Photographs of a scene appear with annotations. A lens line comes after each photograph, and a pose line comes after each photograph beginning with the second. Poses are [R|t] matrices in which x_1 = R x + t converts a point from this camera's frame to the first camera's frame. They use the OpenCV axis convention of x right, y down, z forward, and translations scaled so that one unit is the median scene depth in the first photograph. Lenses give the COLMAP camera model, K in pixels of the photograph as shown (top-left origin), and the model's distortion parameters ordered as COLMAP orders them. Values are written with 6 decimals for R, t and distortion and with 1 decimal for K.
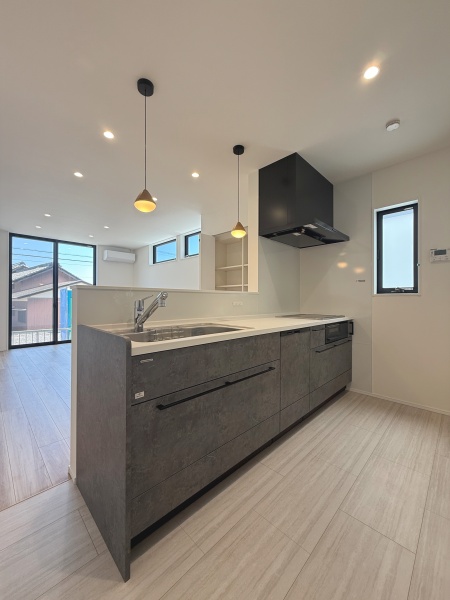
lens RADIAL K [[238.7, 0, 225.0], [0, 238.7, 300.0], [0, 0, 1]] dist [0.000062, 0.000255]
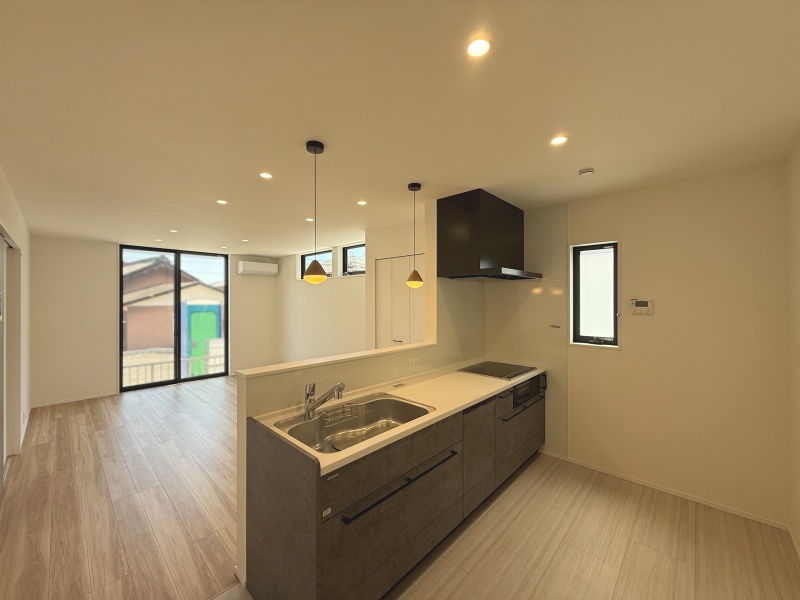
lens RADIAL K [[316.9, 0, 396.6], [0, 316.9, 299.6], [0, 0, 1]] dist [-0.000523, 0.000792]
pose [[0.999640, -0.003099, 0.026665, -0.046953], [0.003041, 0.999993, 0.002190, -0.254897], [-0.026671, -0.002108, 0.999642, -0.178902]]
